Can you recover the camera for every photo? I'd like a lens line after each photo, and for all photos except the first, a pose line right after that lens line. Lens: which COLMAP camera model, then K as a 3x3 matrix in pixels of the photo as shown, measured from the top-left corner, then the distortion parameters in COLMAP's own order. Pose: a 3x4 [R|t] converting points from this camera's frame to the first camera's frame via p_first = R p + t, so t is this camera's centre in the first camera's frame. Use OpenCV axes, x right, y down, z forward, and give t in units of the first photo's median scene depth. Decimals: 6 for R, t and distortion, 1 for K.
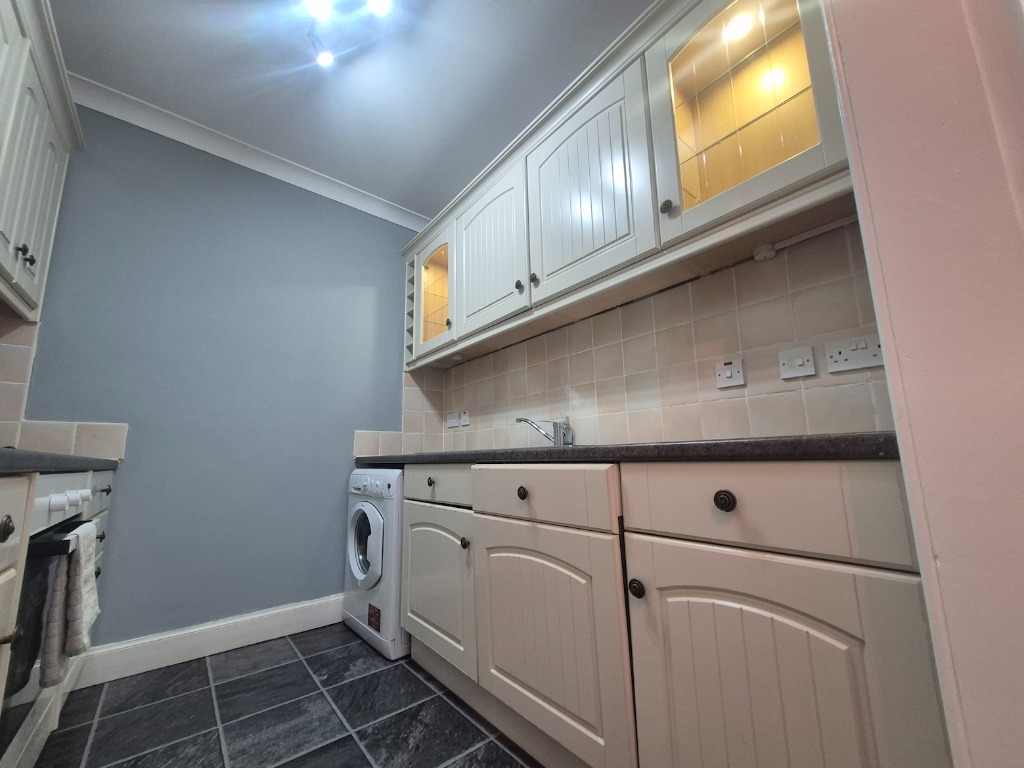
lens RADIAL K [[400.9, 0, 508.9], [0, 400.9, 395.2], [0, 0, 1]] dist [0.002994, -0.000812]
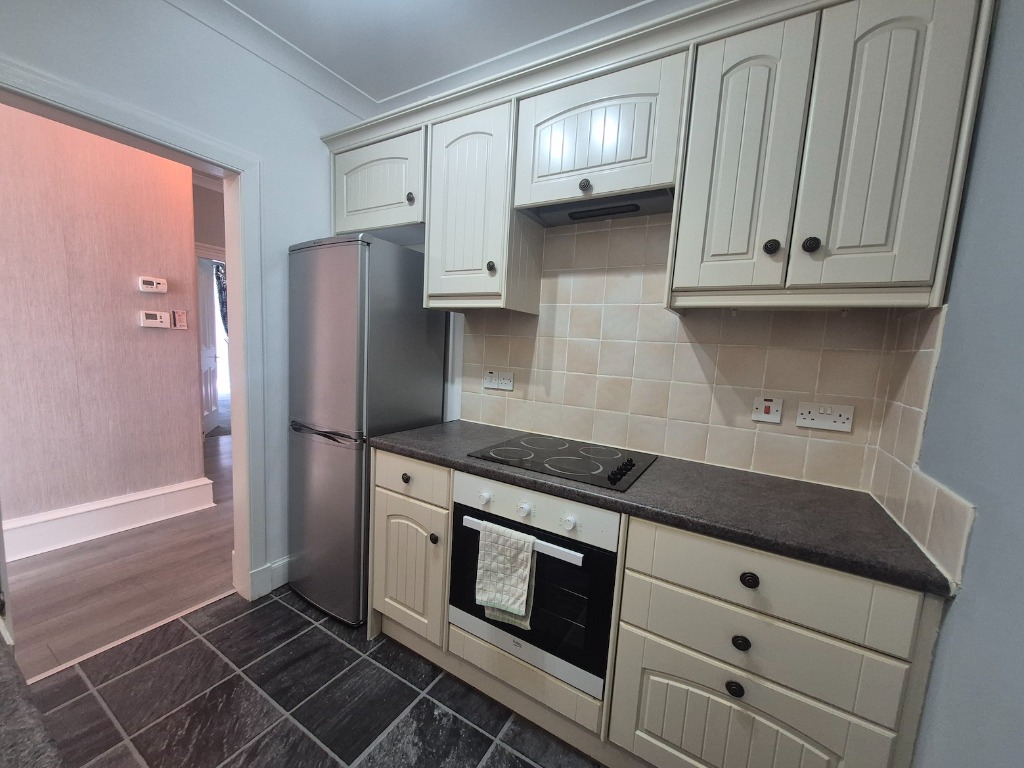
lens RADIAL K [[400.9, 0, 508.9], [0, 400.9, 395.2], [0, 0, 1]] dist [0.002994, -0.000812]
pose [[-0.940896, 0.010867, -0.338522, -0.355735], [0.018450, 0.999646, -0.019189, -0.047826], [0.338193, -0.024301, -0.940763, 1.280552]]
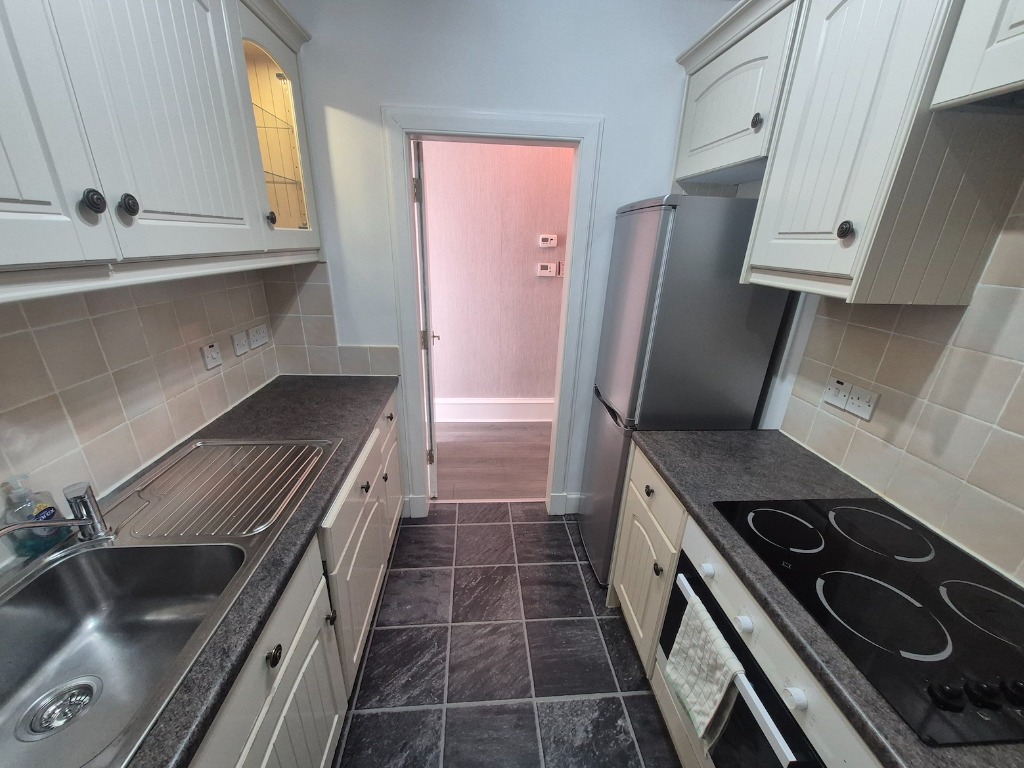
lens RADIAL K [[400.9, 0, 508.9], [0, 400.9, 395.2], [0, 0, 1]] dist [0.002994, -0.000812]
pose [[-0.820740, -0.211738, 0.530615, -0.596181], [-0.101711, 0.968101, 0.228989, -0.224349], [-0.562175, 0.133971, -0.816095, 1.141934]]
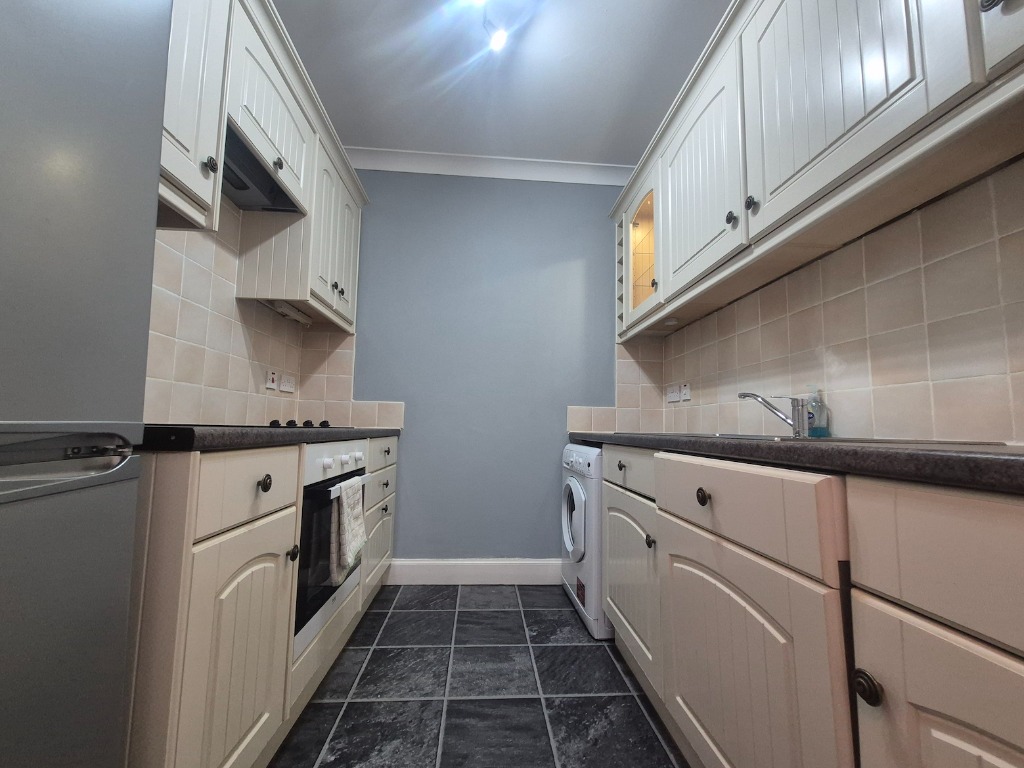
lens RADIAL K [[400.9, 0, 508.9], [0, 400.9, 395.2], [0, 0, 1]] dist [0.002994, -0.000812]
pose [[0.814297, -0.011806, -0.580328, 0.120589], [0.055545, 0.996790, 0.057661, -0.009172], [0.577784, -0.079188, 0.812339, 0.121255]]
